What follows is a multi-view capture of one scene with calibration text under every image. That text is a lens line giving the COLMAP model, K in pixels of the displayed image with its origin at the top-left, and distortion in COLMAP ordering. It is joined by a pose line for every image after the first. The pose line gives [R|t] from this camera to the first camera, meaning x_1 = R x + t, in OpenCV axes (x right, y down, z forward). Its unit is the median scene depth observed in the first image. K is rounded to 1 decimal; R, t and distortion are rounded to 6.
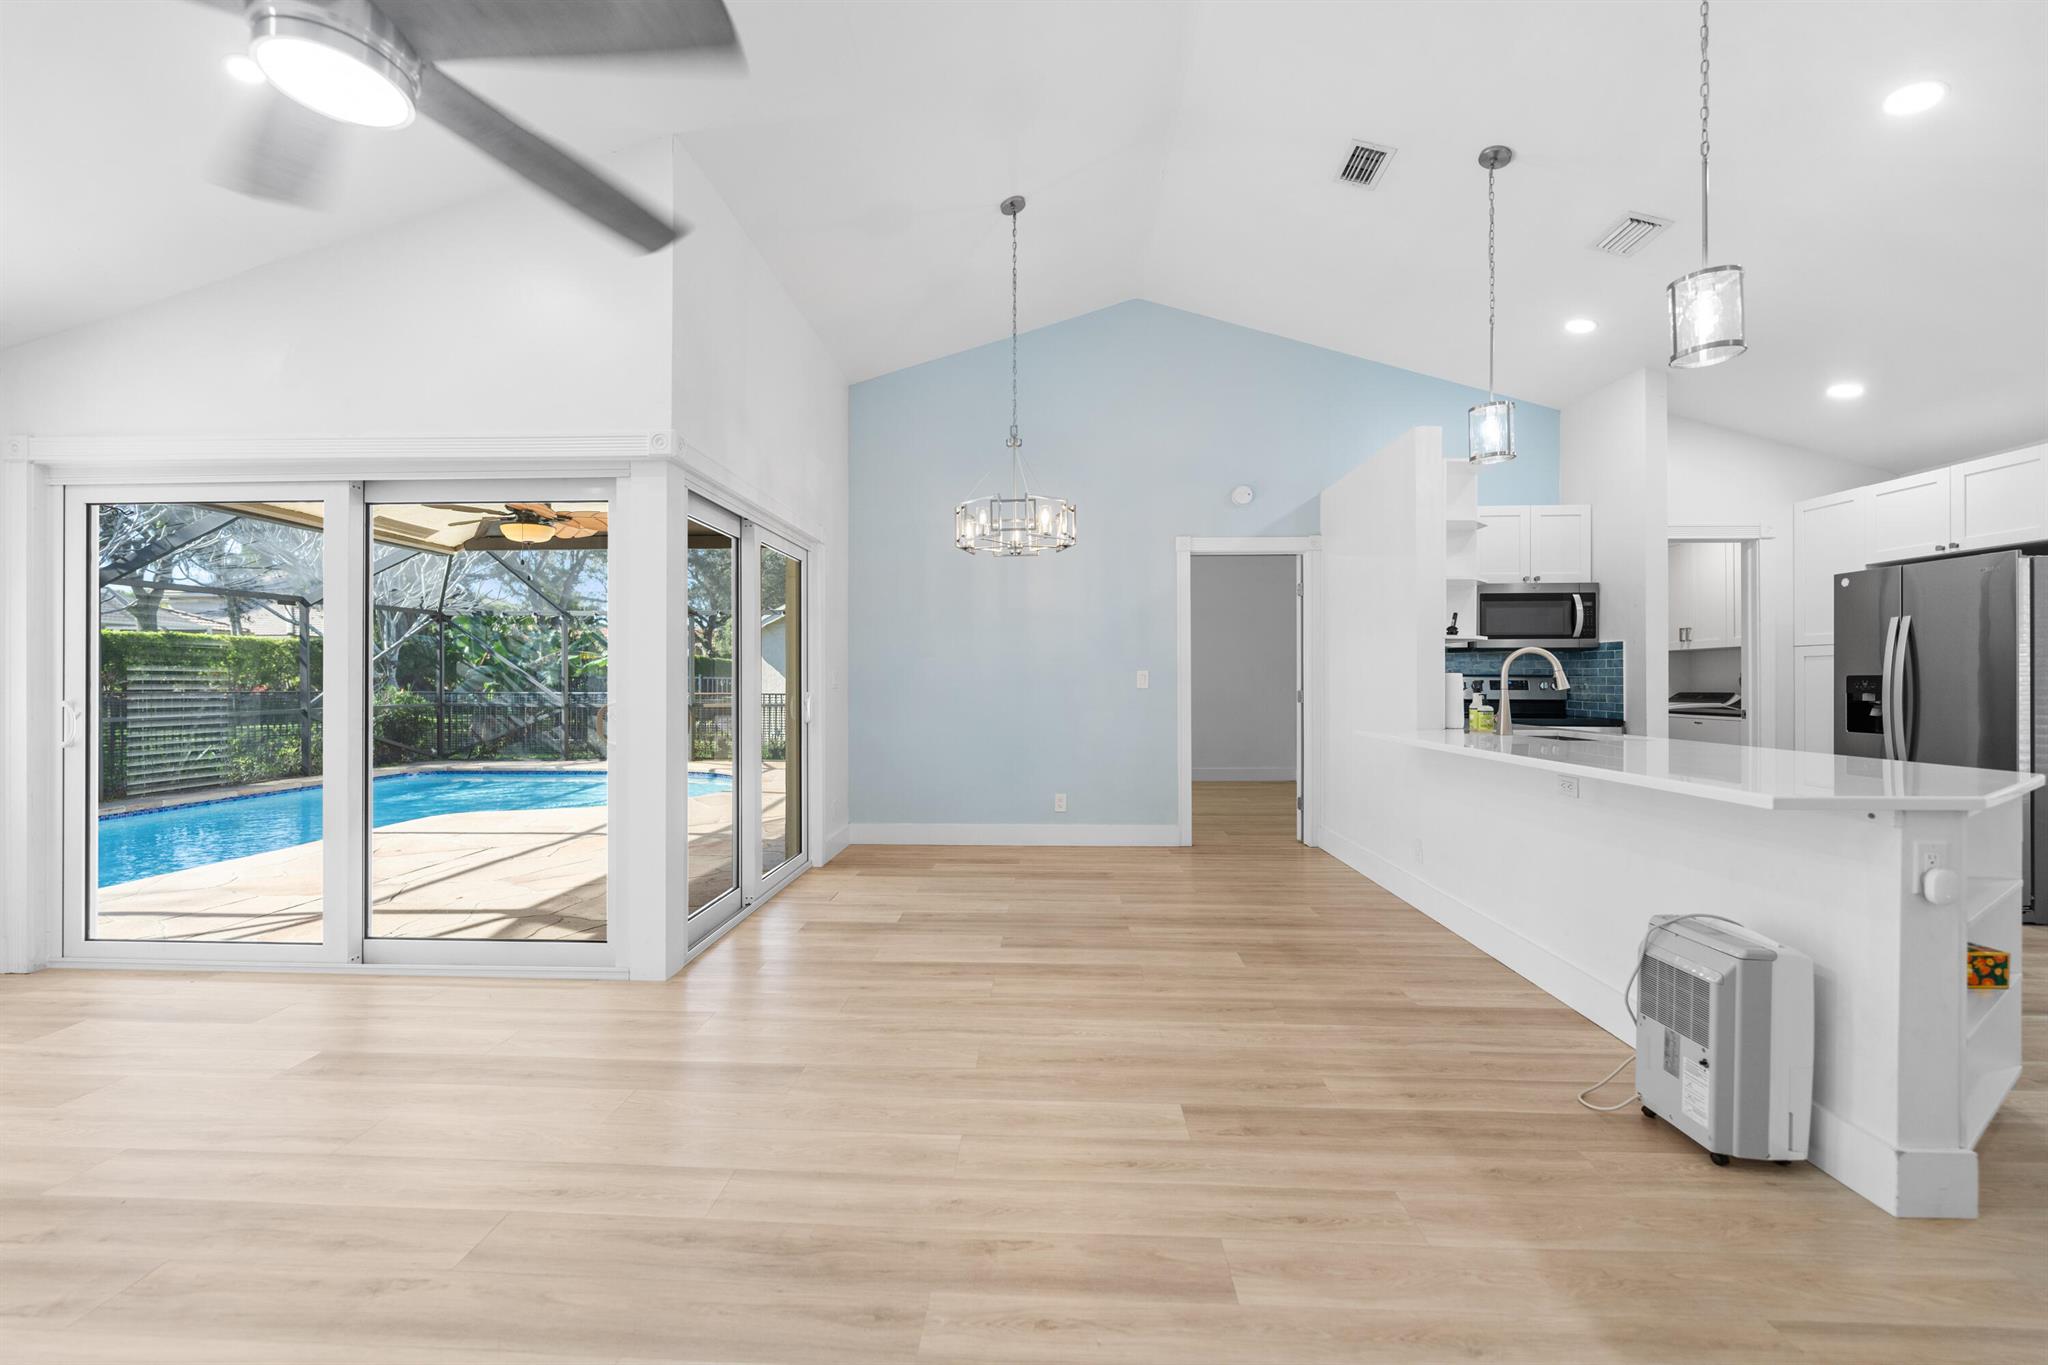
lens RADIAL K [[825.0, 0, 1018.4], [0, 825.0, 678.8], [0, 0, 1]] dist [-0.001262, -0.000265]
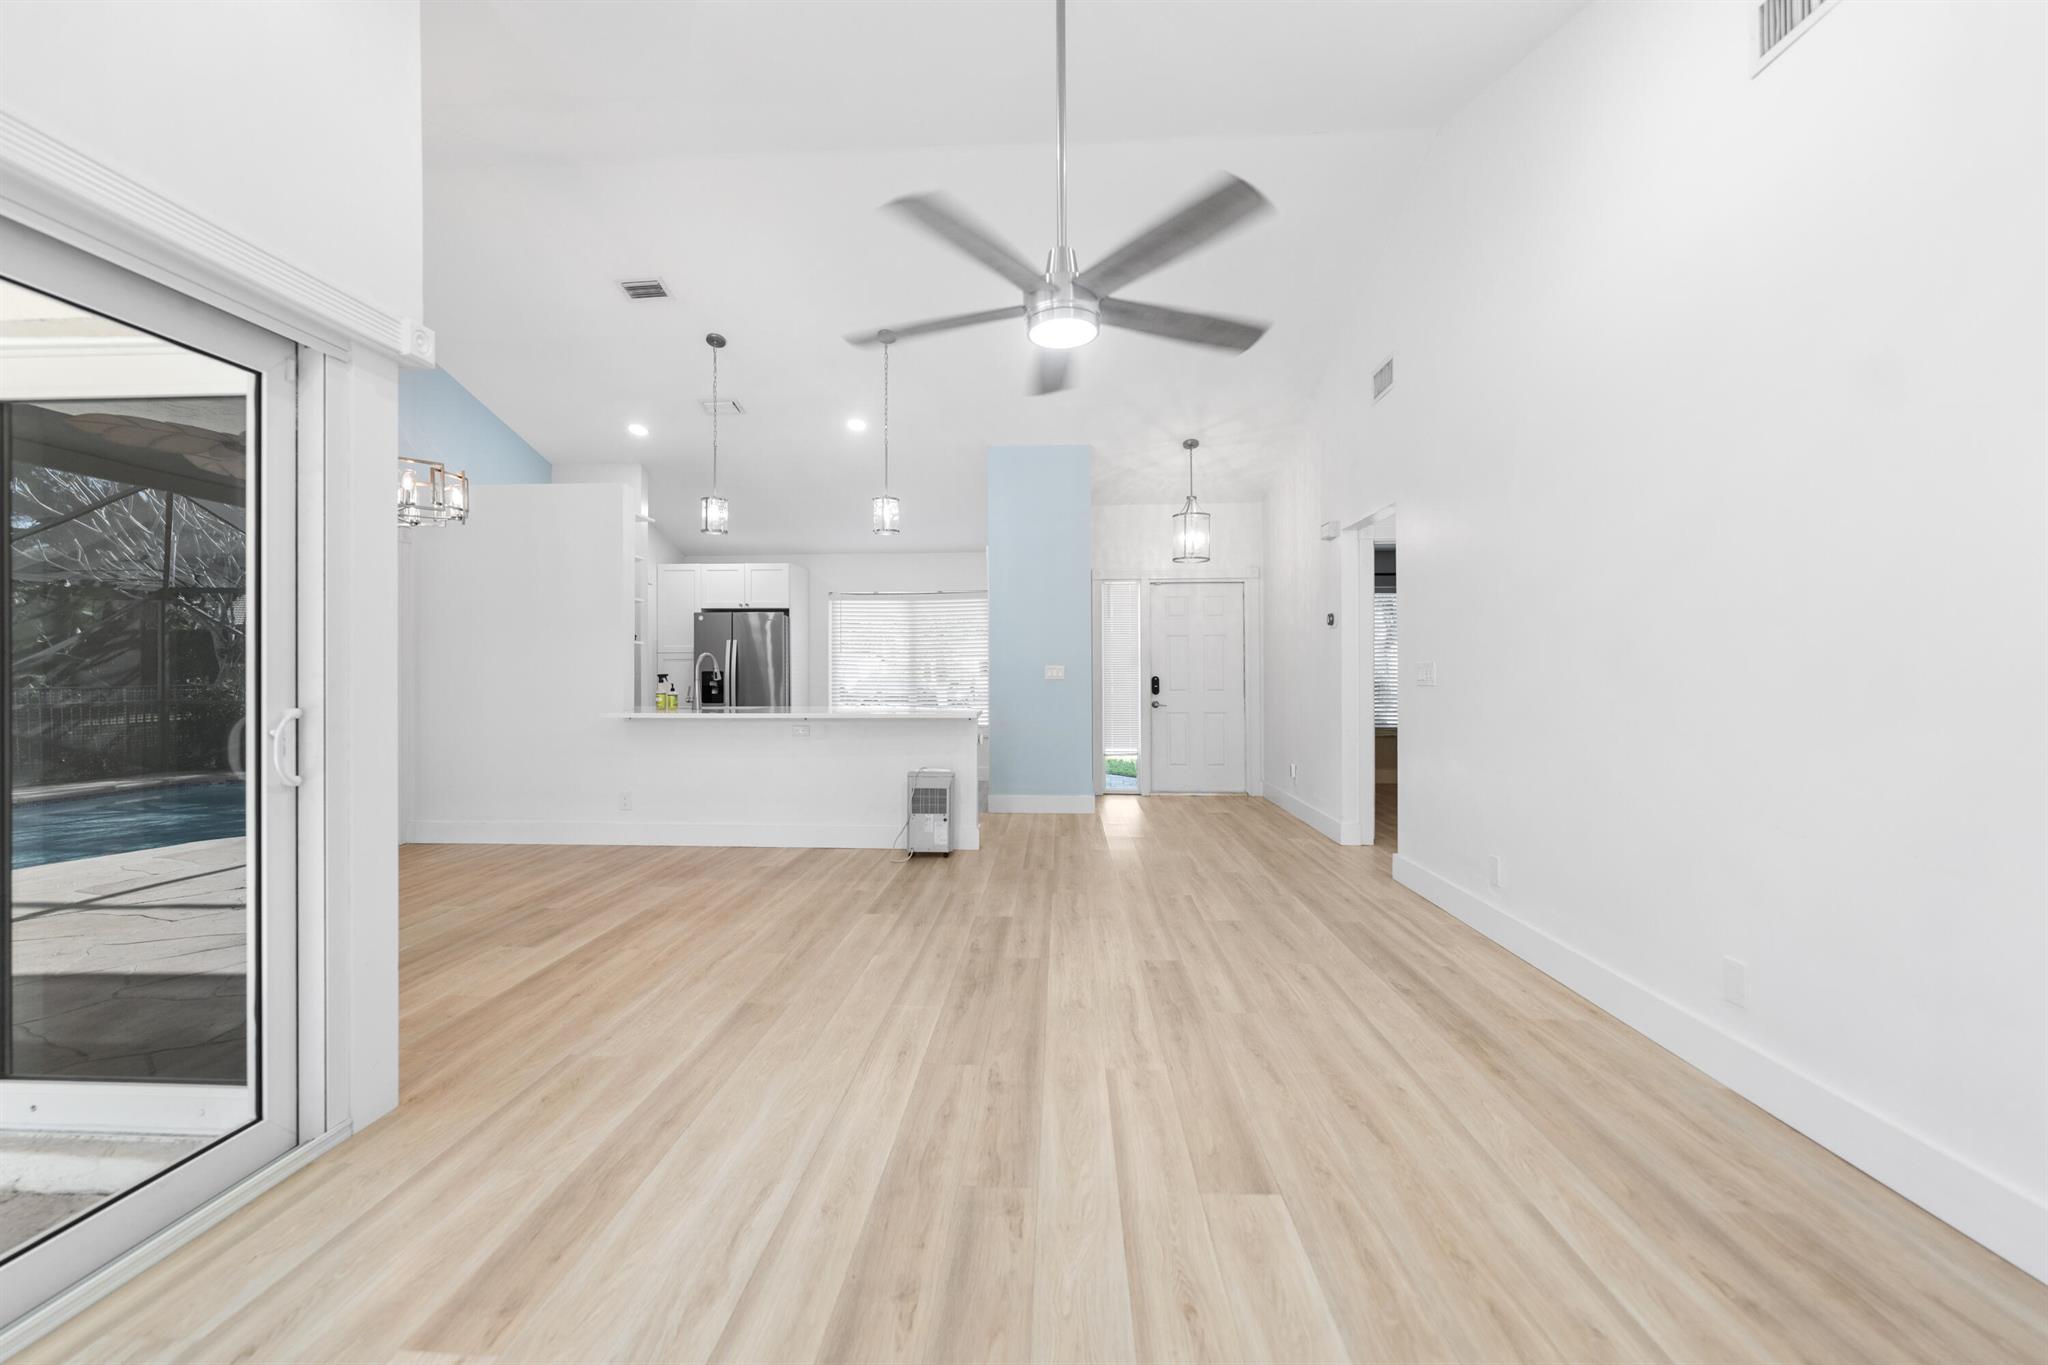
lens RADIAL K [[832.5, 0, 1016.1], [0, 832.5, 672.1], [0, 0, 1]] dist [-0.001030, -0.000299]
pose [[0.008036, 0.000460, 0.999968, -0.770359], [0.000734, 1.000000, -0.000466, -0.000283], [-0.999967, 0.000738, 0.008036, 0.321748]]
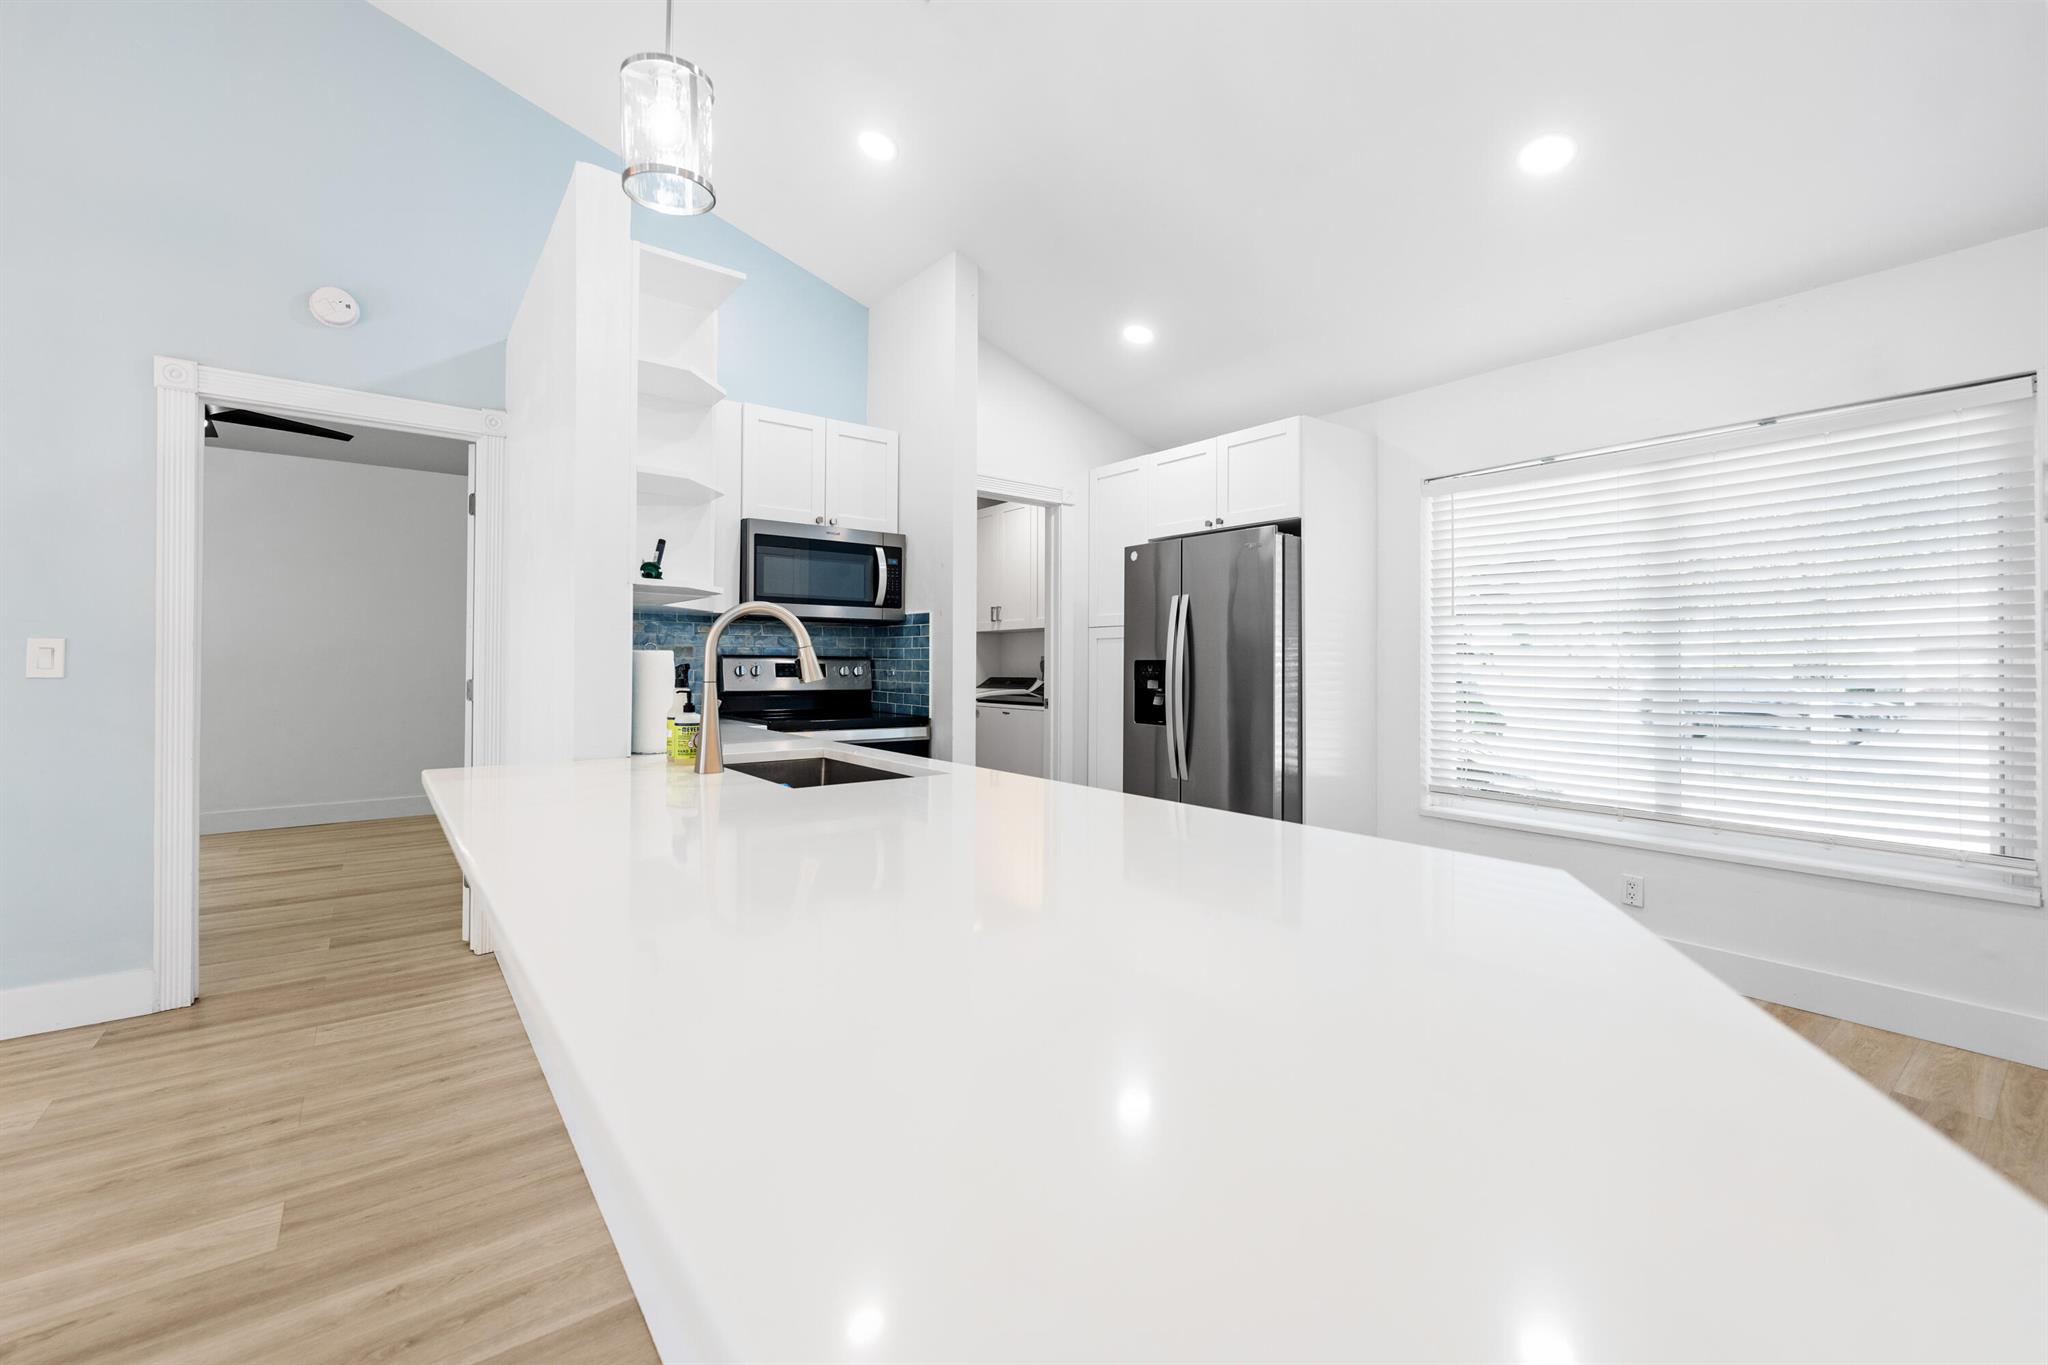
lens RADIAL K [[832.5, 0, 1016.1], [0, 832.5, 672.1], [0, 0, 1]] dist [-0.001030, -0.000299]
pose [[0.764823, -0.001790, 0.644238, 0.327294], [-0.007048, 0.999913, 0.011146, -0.000172], [-0.644202, -0.013066, 0.764744, 0.394803]]
